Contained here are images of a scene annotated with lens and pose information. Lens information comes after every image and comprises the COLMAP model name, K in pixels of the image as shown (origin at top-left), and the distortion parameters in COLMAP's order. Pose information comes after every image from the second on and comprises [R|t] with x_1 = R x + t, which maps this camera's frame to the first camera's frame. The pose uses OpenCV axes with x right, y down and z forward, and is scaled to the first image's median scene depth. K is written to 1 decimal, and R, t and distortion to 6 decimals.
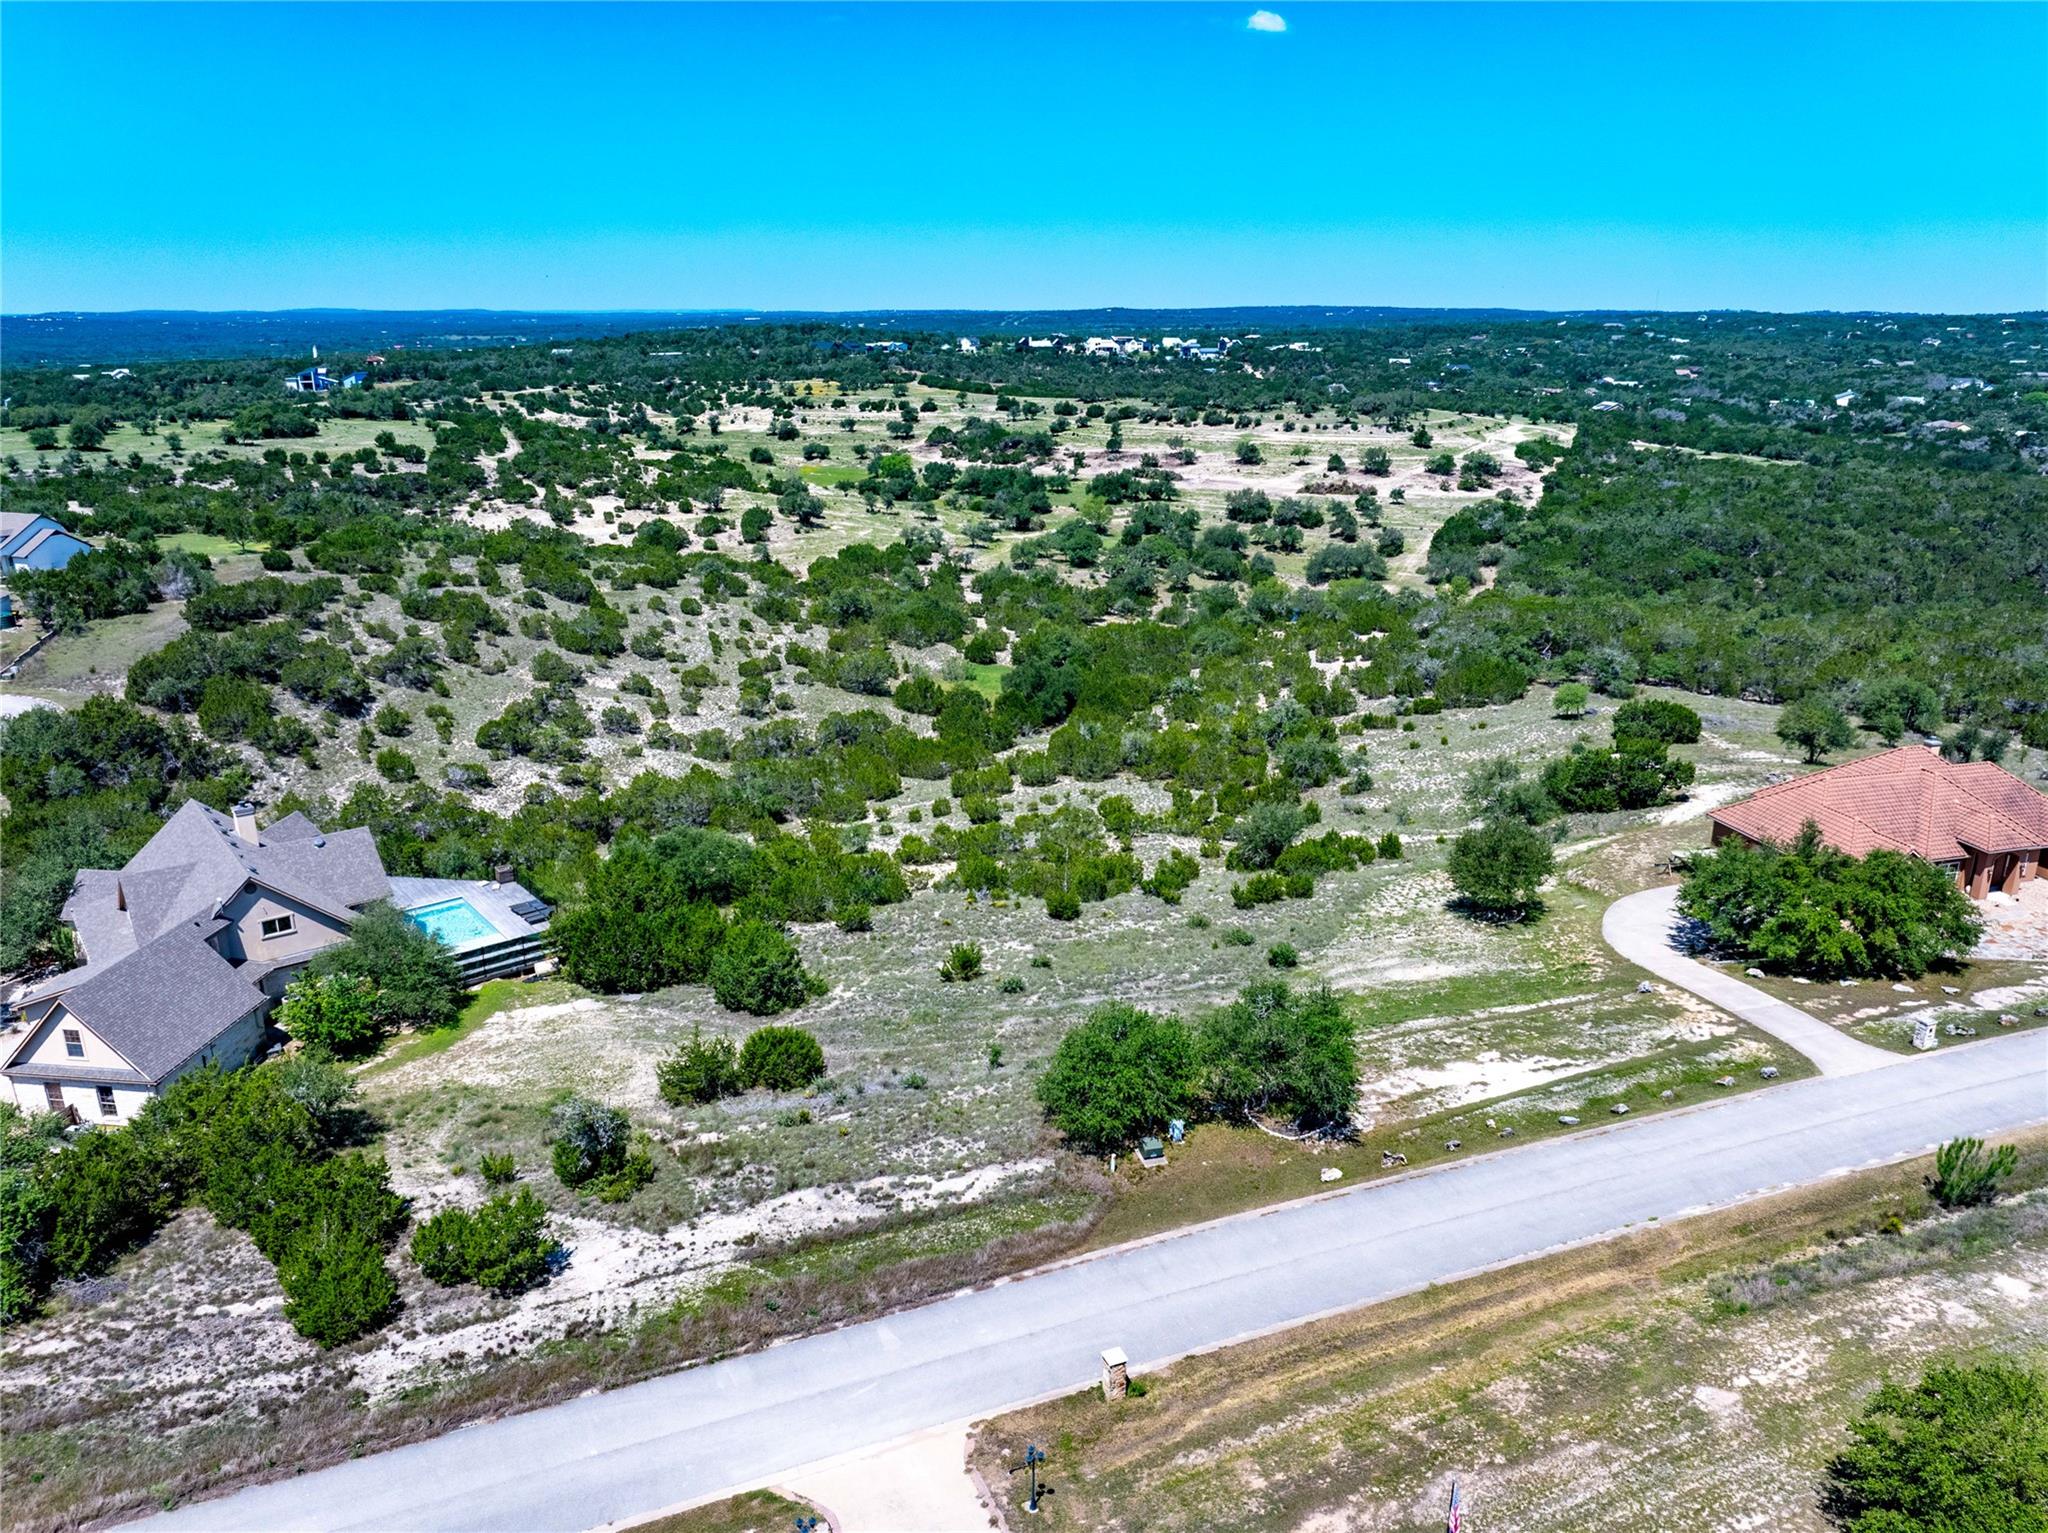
lens RADIAL K [[1445.1, 0, 1033.9], [0, 1445.1, 749.5], [0, 0, 1]] dist [-0.043890, 0.005942]
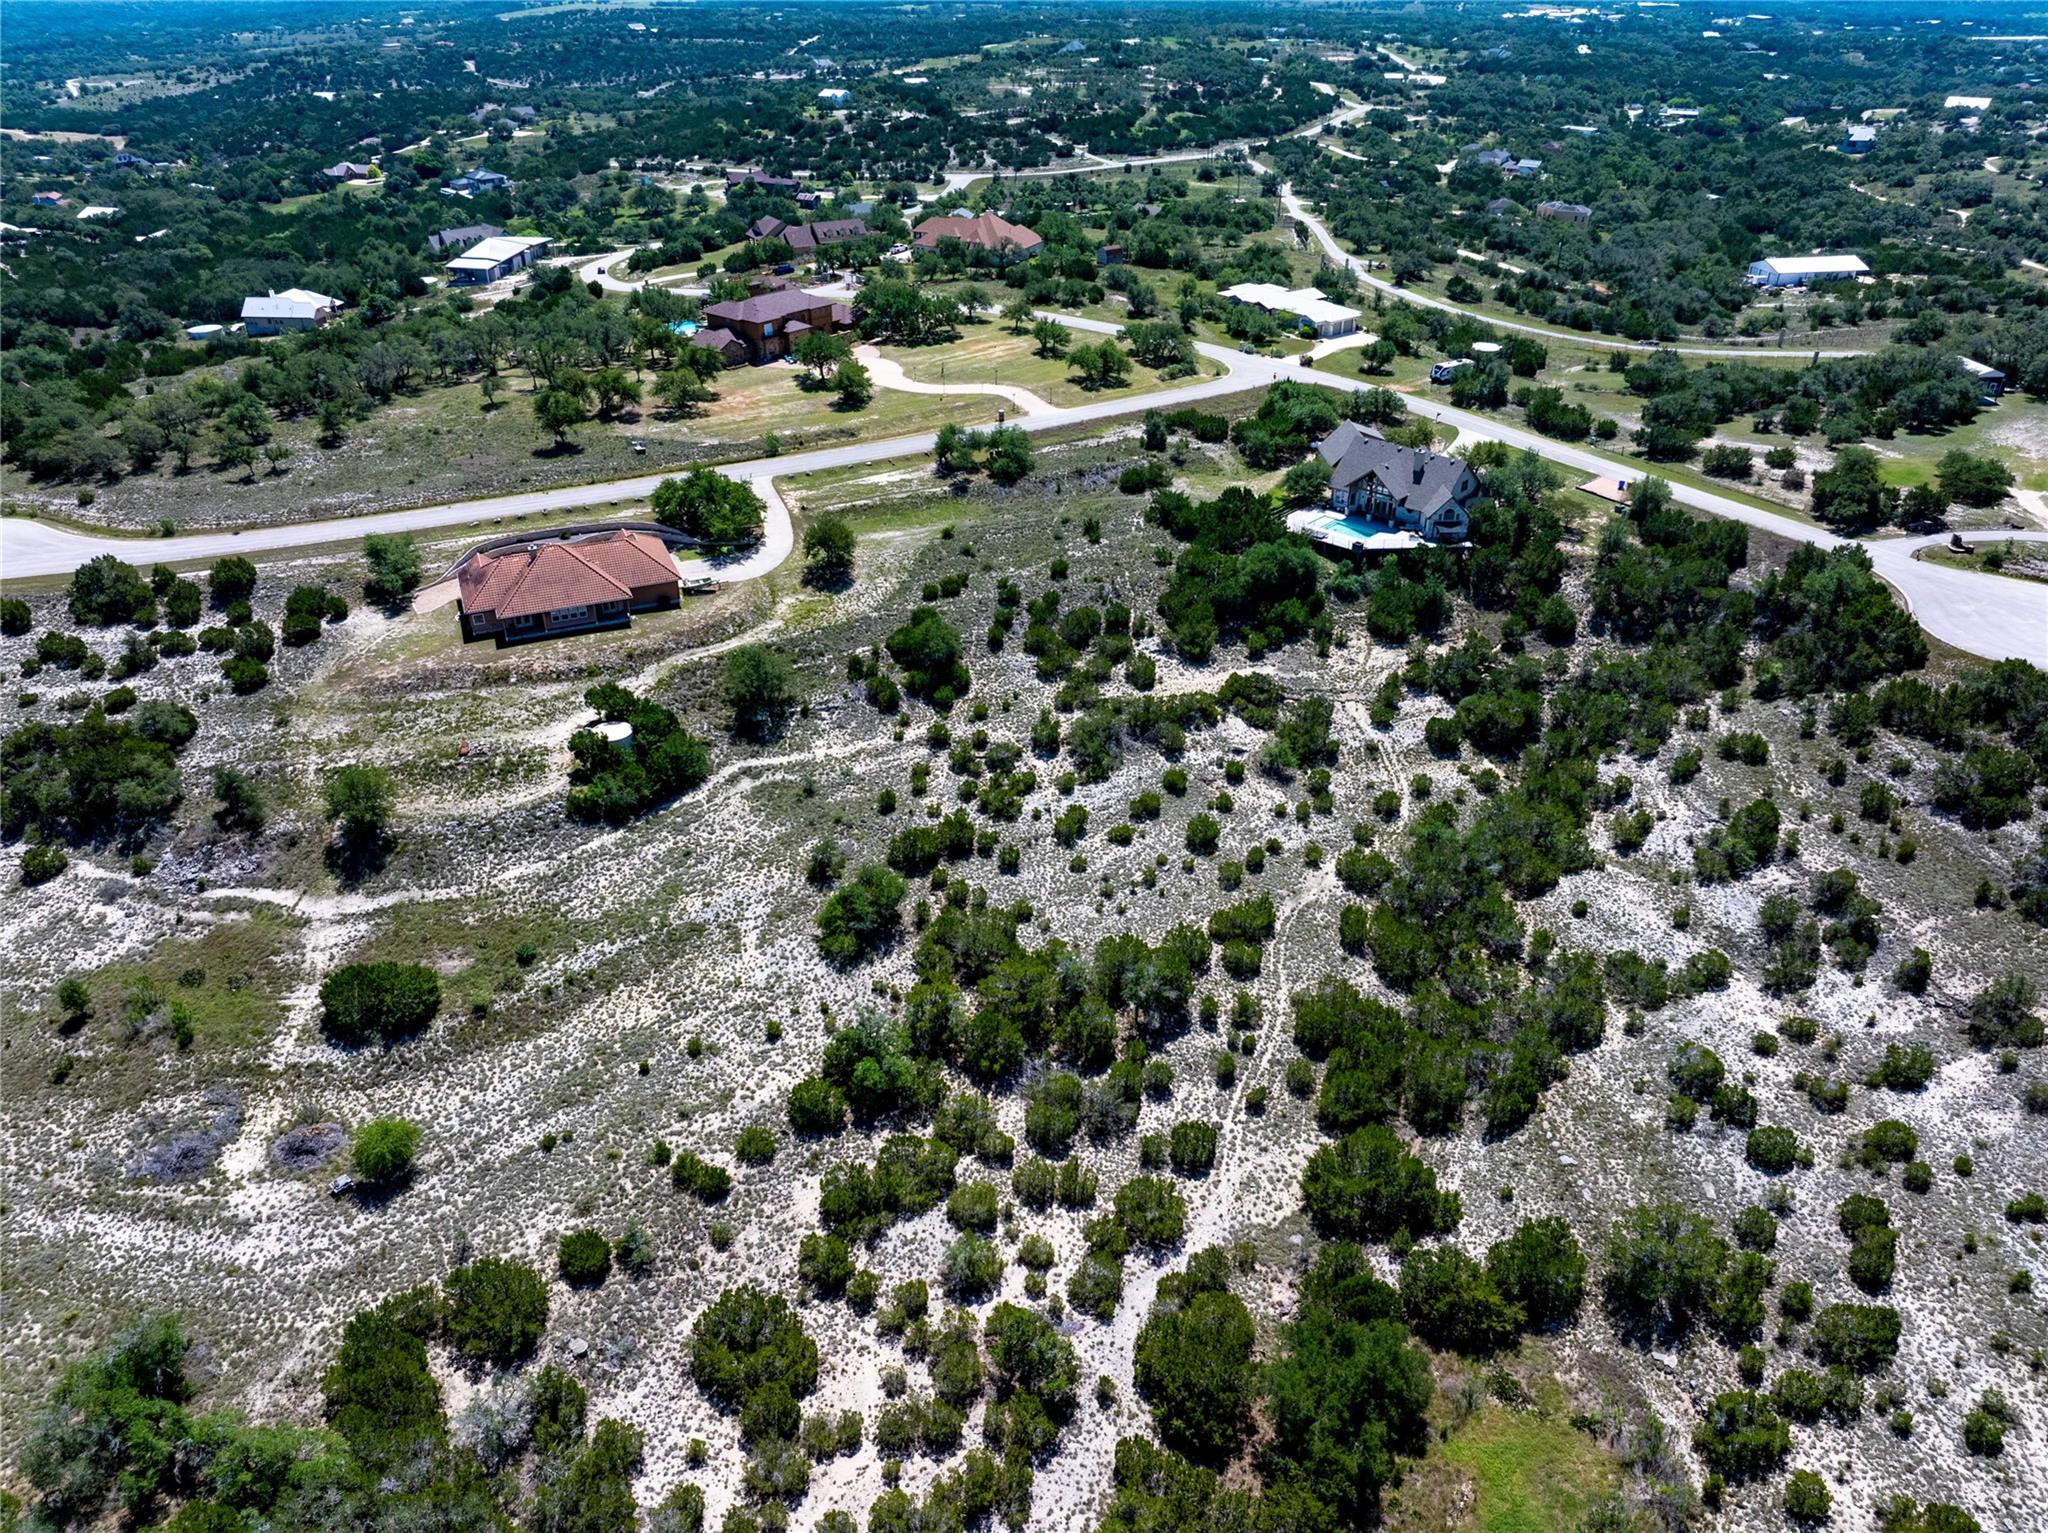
lens RADIAL K [[1445.1, 0, 1019.5], [0, 1445.1, 753.3], [0, 0, 1]] dist [-0.043890, 0.005942]
pose [[-0.990631, 0.070064, -0.117224, 0.148768], [-0.037296, 0.686936, 0.725760, -0.522270], [0.131375, 0.723333, -0.677887, 1.178180]]
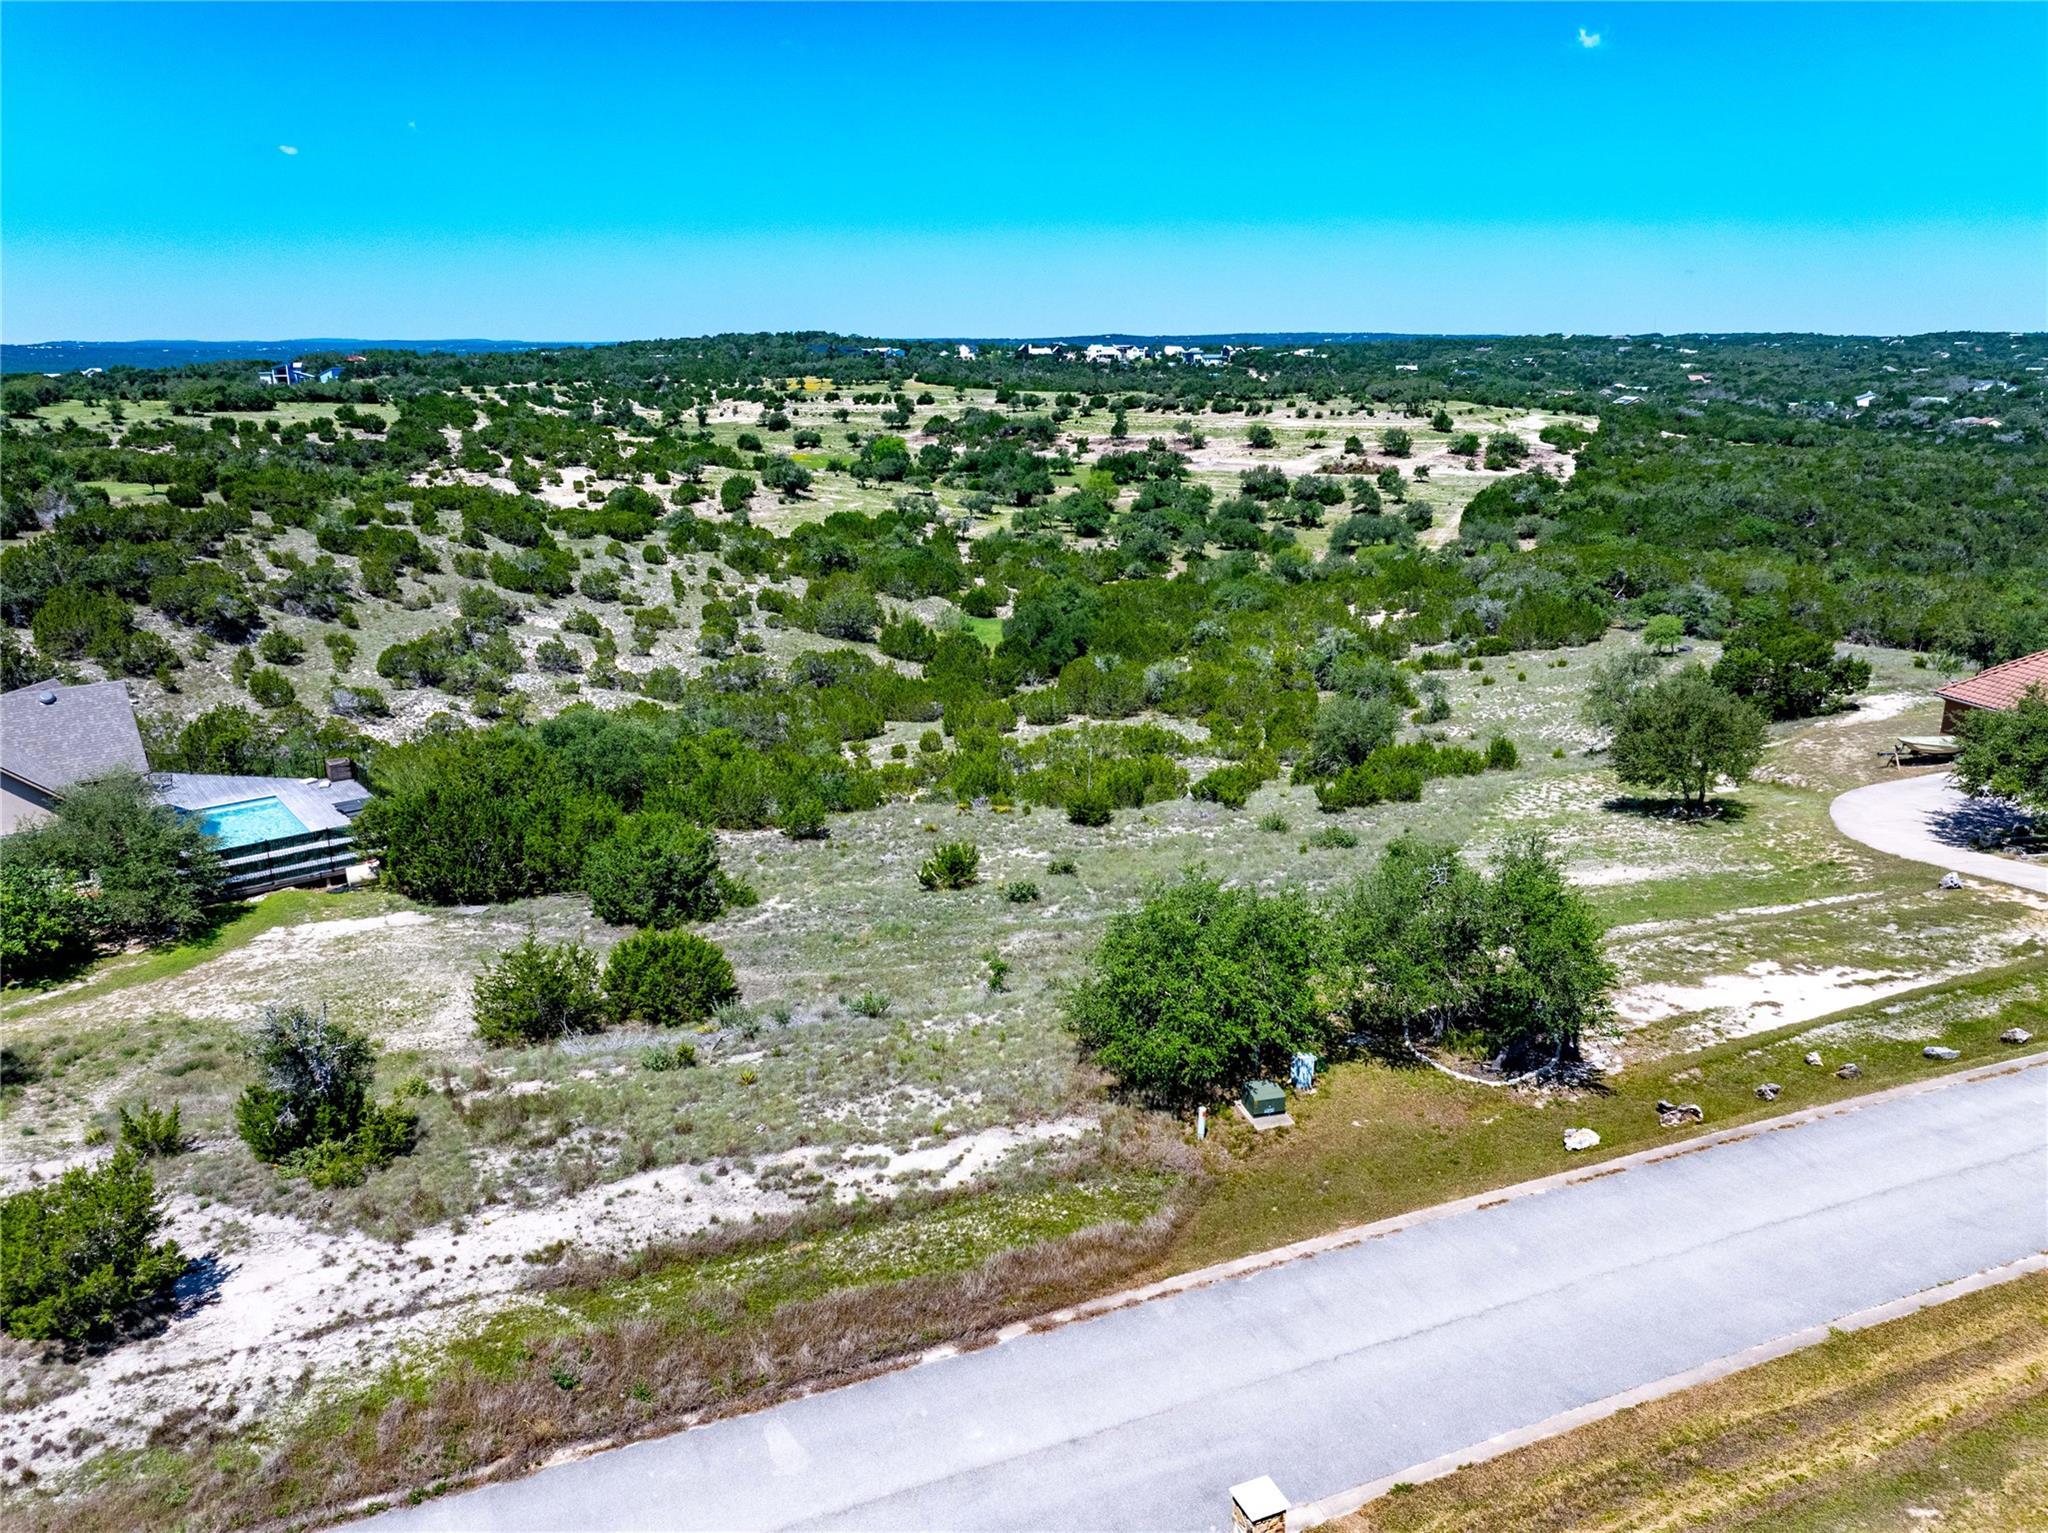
lens RADIAL K [[1445.1, 0, 1034.5], [0, 1445.1, 739.2], [0, 0, 1]] dist [-0.043890, 0.005942]
pose [[0.999998, -0.001723, 0.000931, -0.003912], [0.001748, 0.999629, -0.027193, 0.045379], [-0.000884, 0.027194, 0.999630, 0.126814]]
